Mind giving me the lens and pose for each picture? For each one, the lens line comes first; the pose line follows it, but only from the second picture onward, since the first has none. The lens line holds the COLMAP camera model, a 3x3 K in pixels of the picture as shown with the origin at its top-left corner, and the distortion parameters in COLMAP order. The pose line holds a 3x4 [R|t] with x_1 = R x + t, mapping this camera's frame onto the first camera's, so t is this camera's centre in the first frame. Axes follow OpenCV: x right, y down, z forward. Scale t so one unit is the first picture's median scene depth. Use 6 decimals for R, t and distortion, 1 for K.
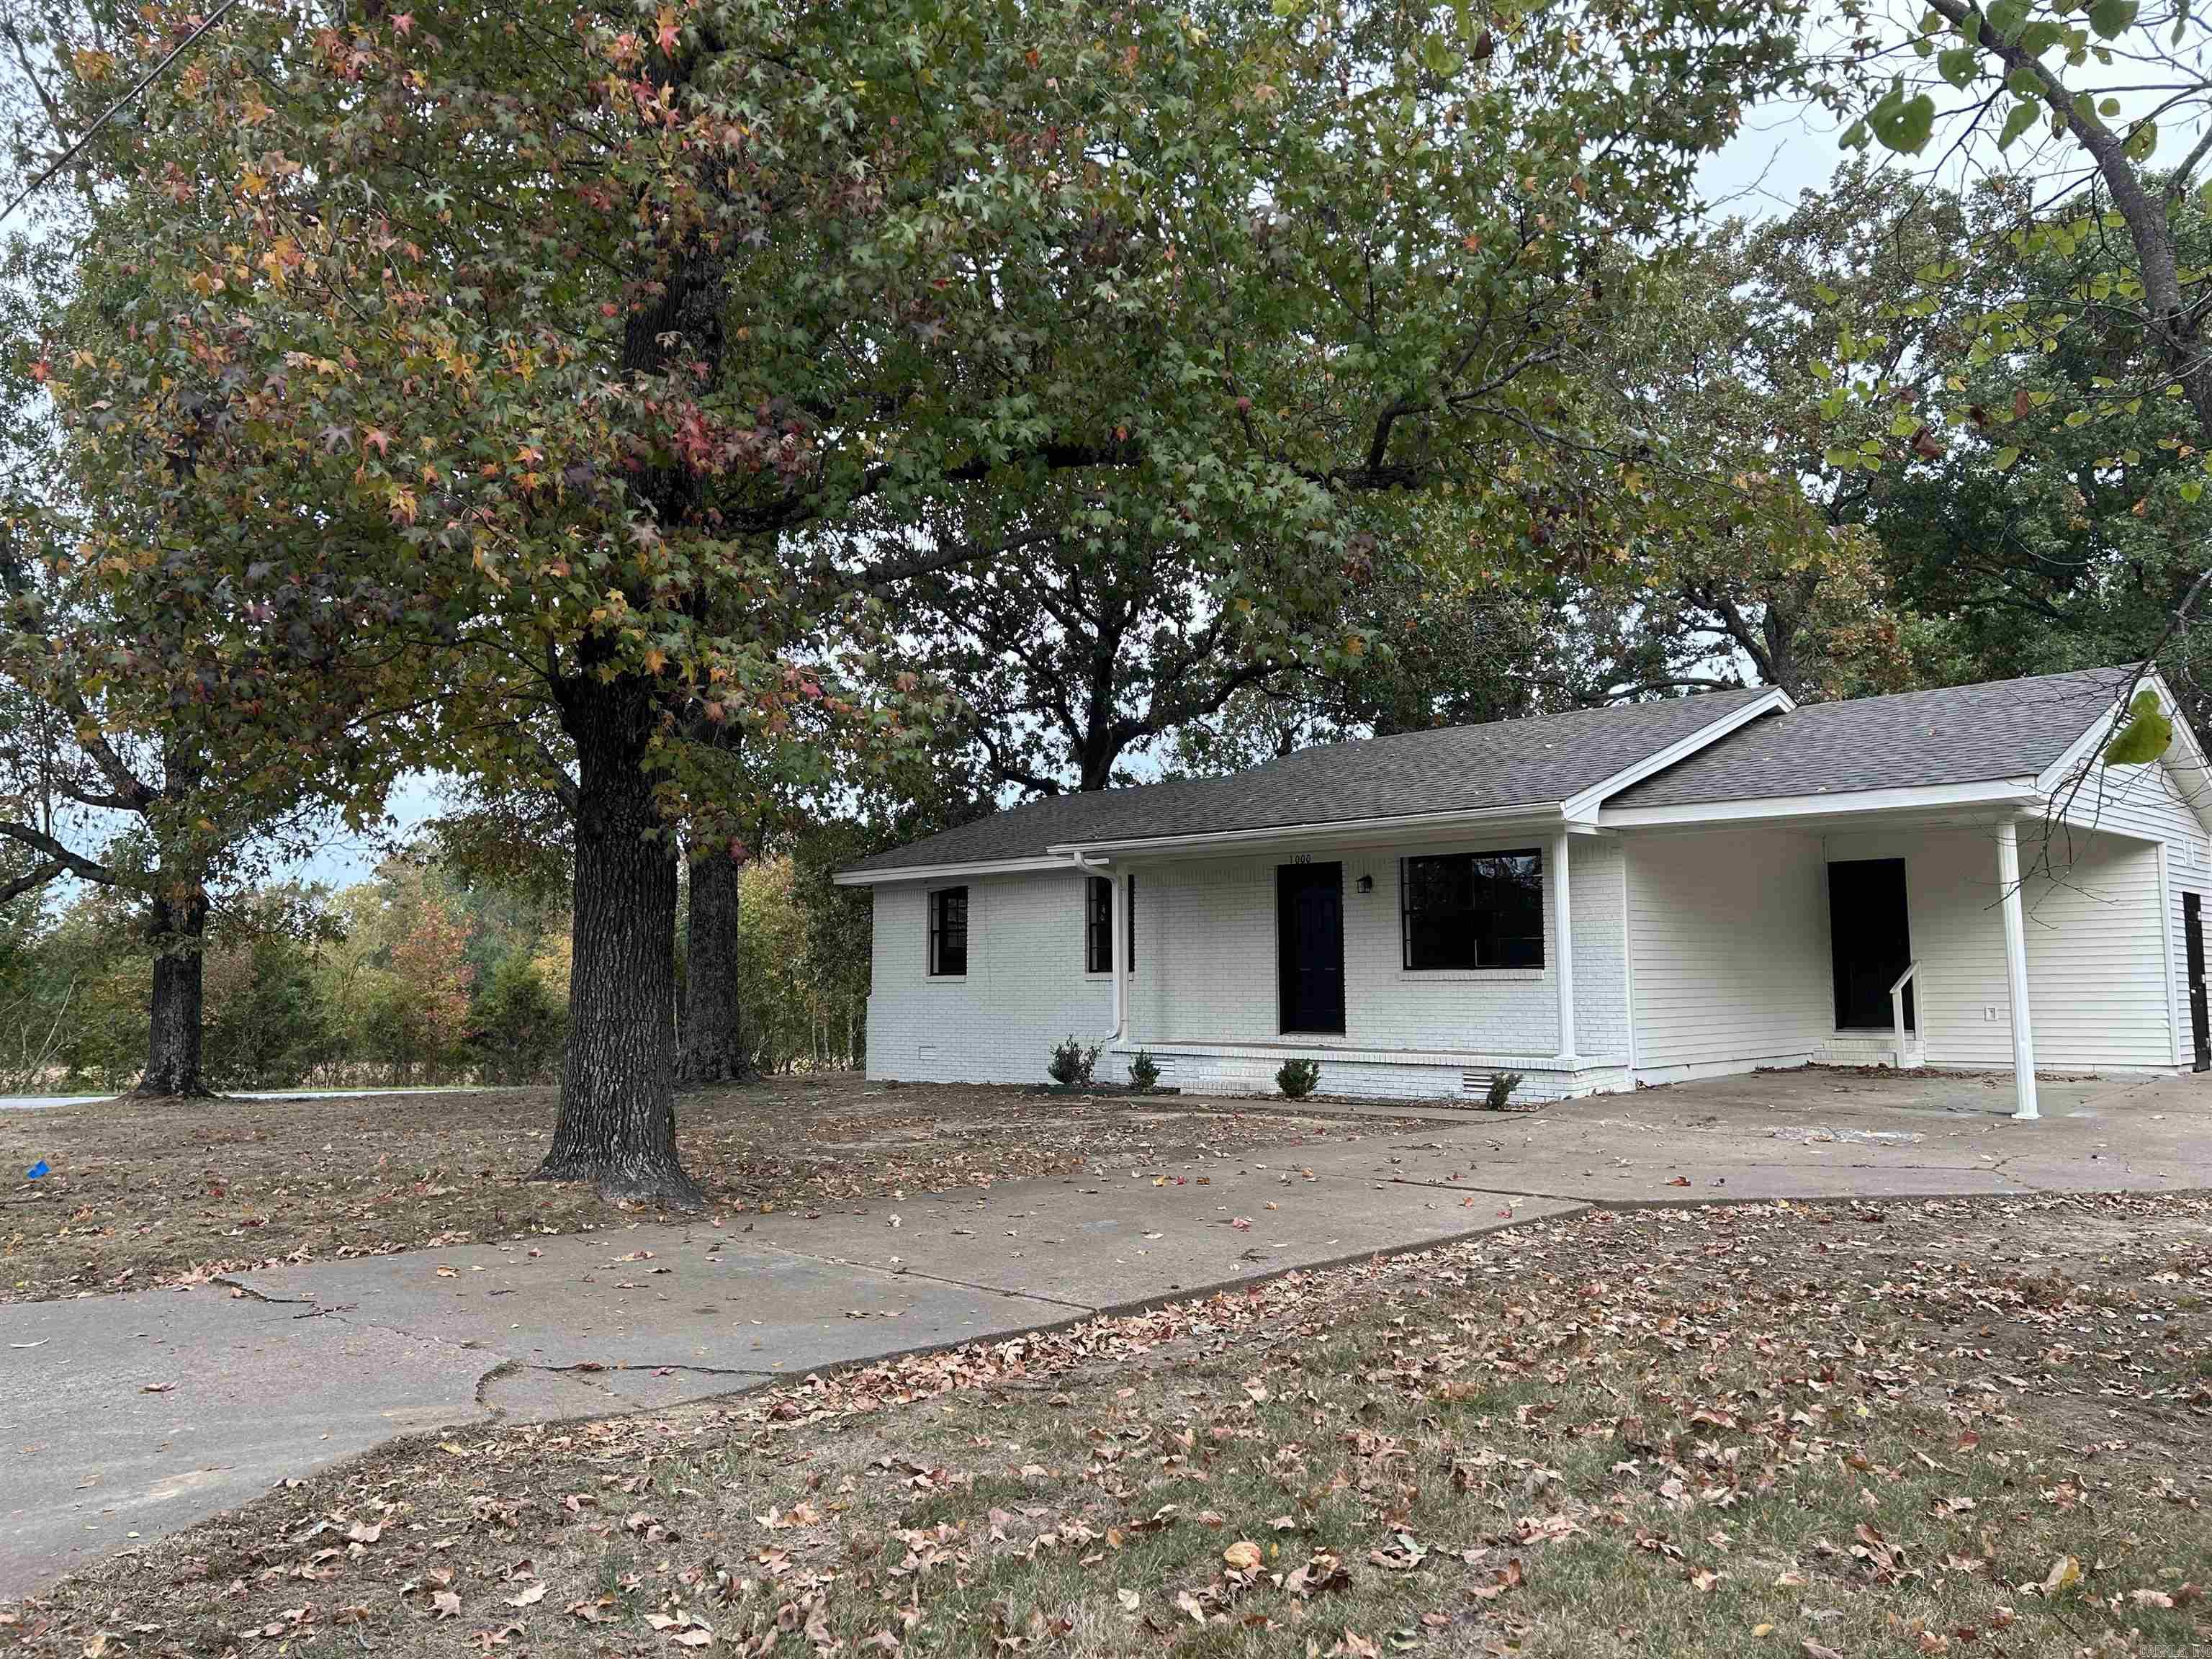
lens RADIAL K [[1663.0, 0, 1106.0], [0, 1663.0, 829.5], [0, 0, 1]] dist [0.085089, -0.111644]
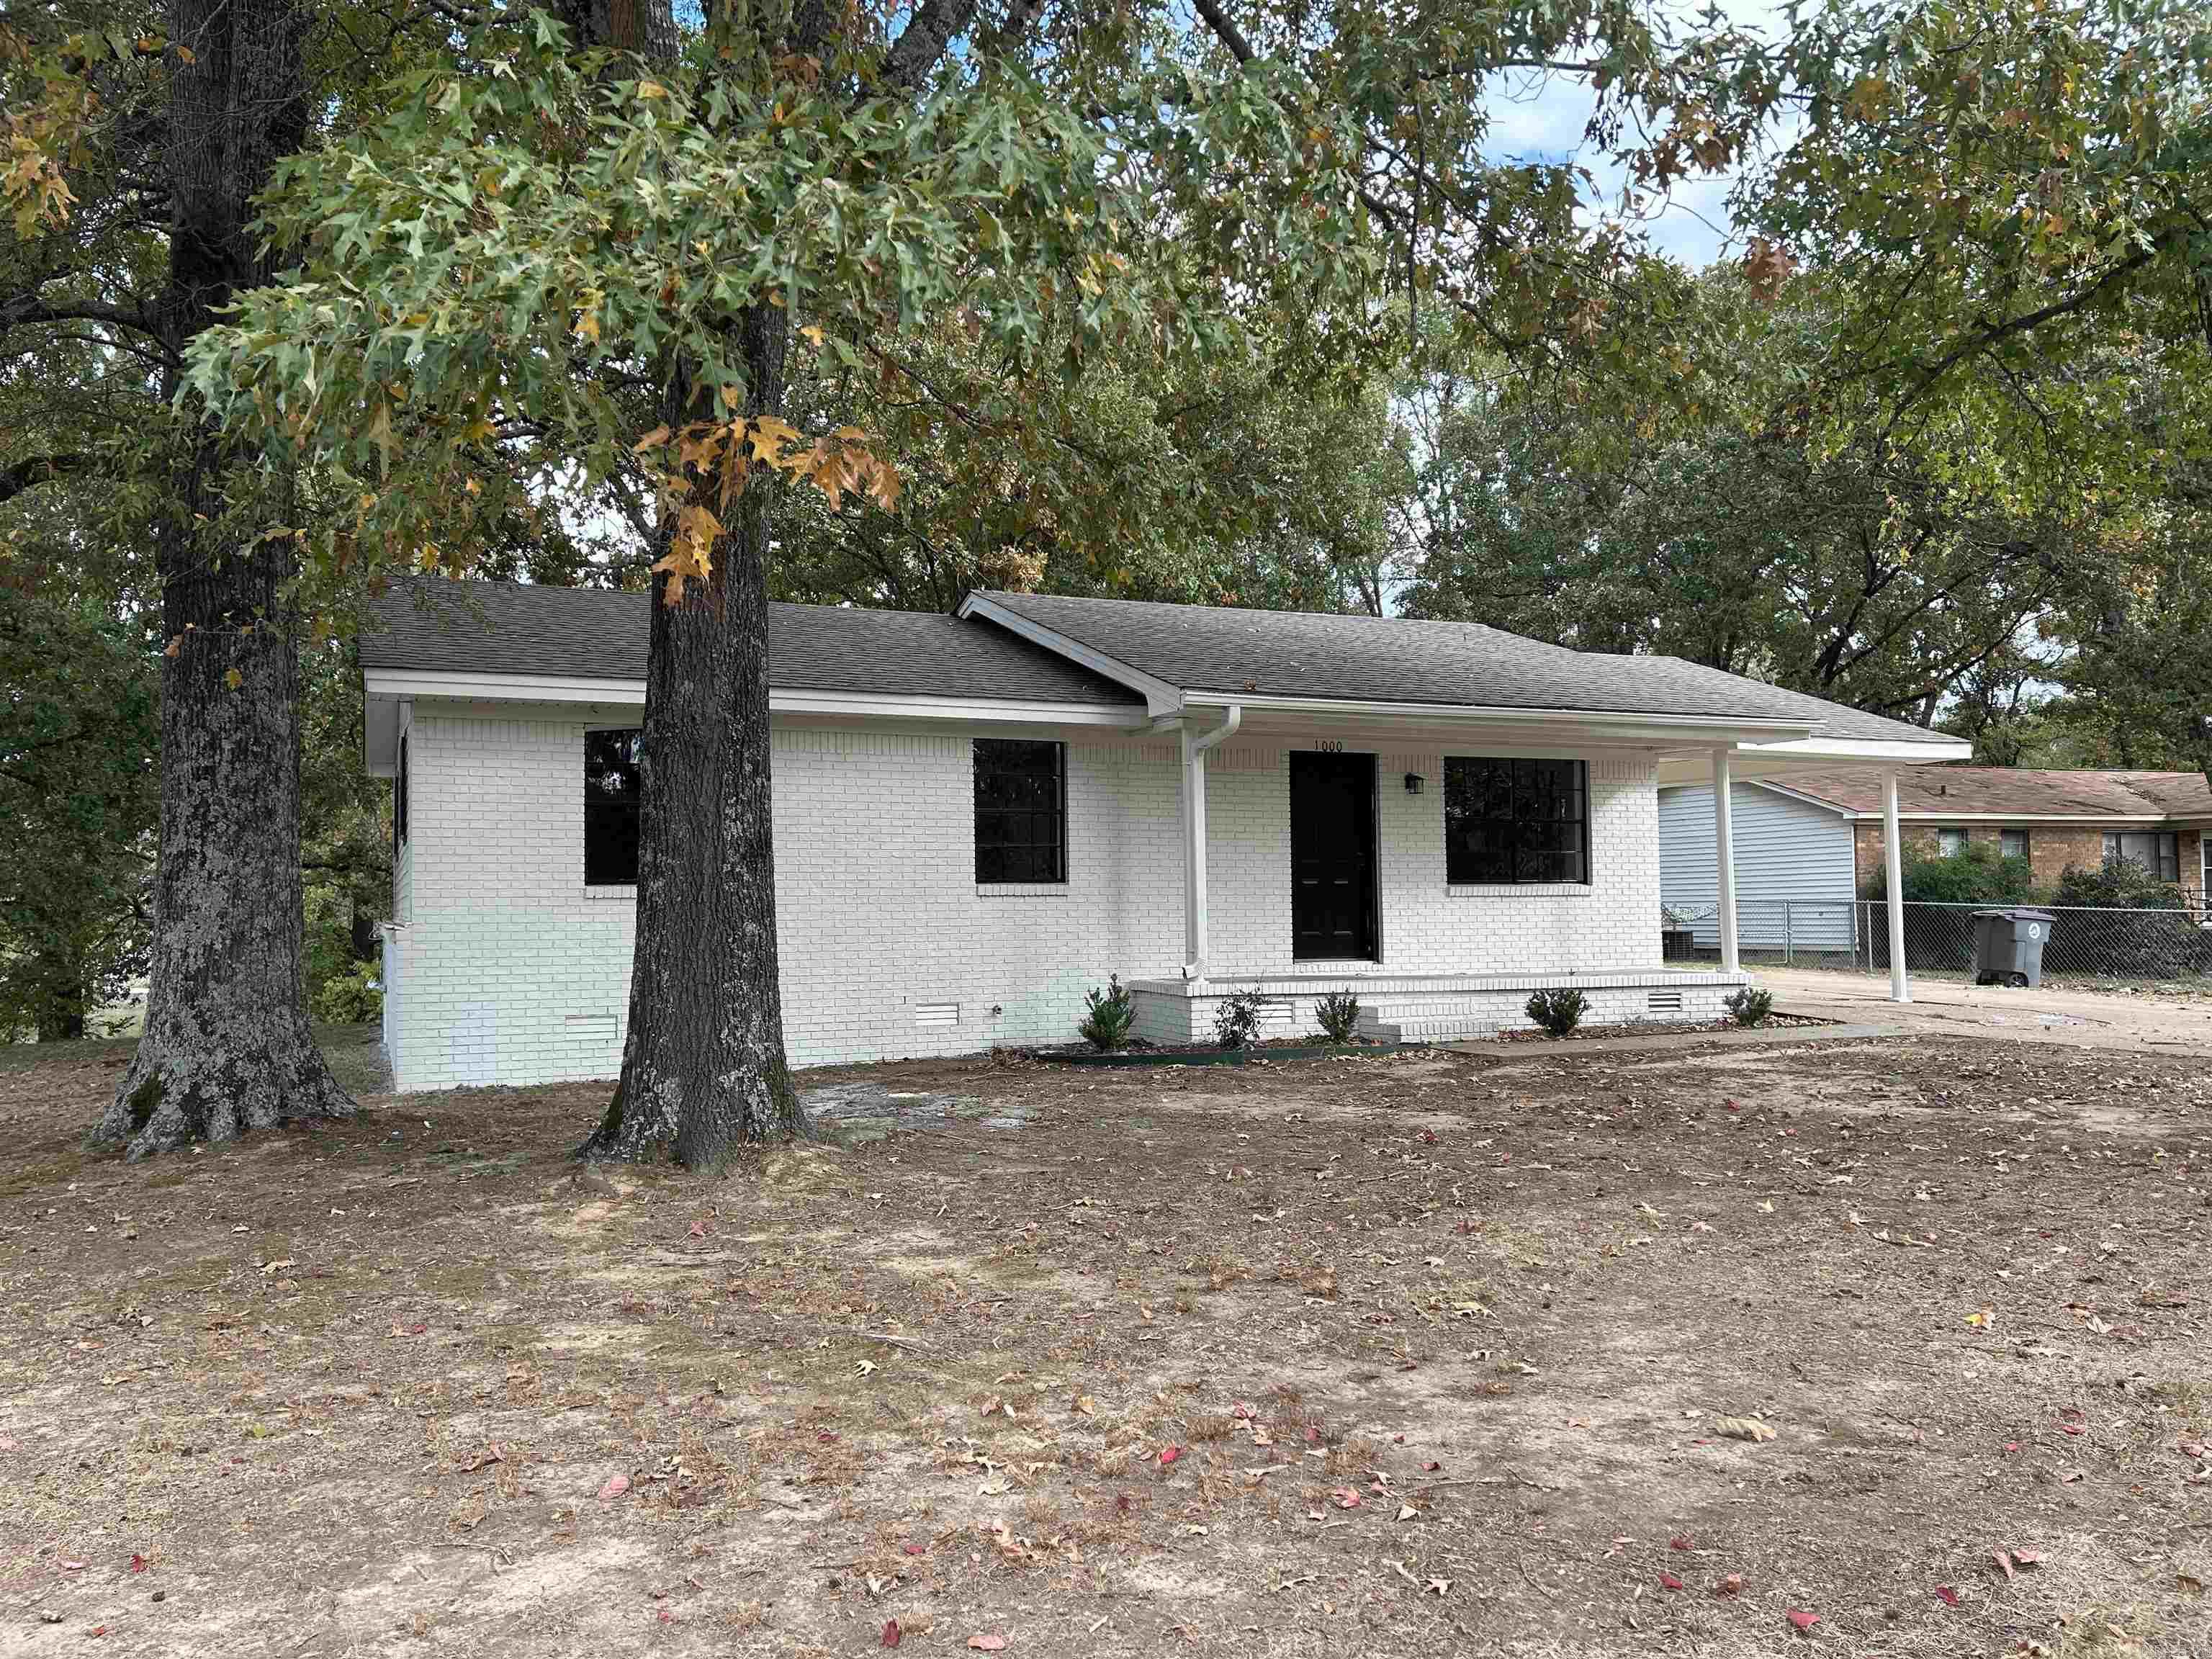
lens RADIAL K [[1702.9, 0, 1064.7], [0, 1702.9, 825.1], [0, 0, 1]] dist [0.082571, -0.127347]
pose [[0.388939, 0.040796, 0.920360, -0.710459], [-0.088131, 0.996085, -0.006909, 0.074712], [-0.917038, -0.078425, 0.391012, 0.804706]]
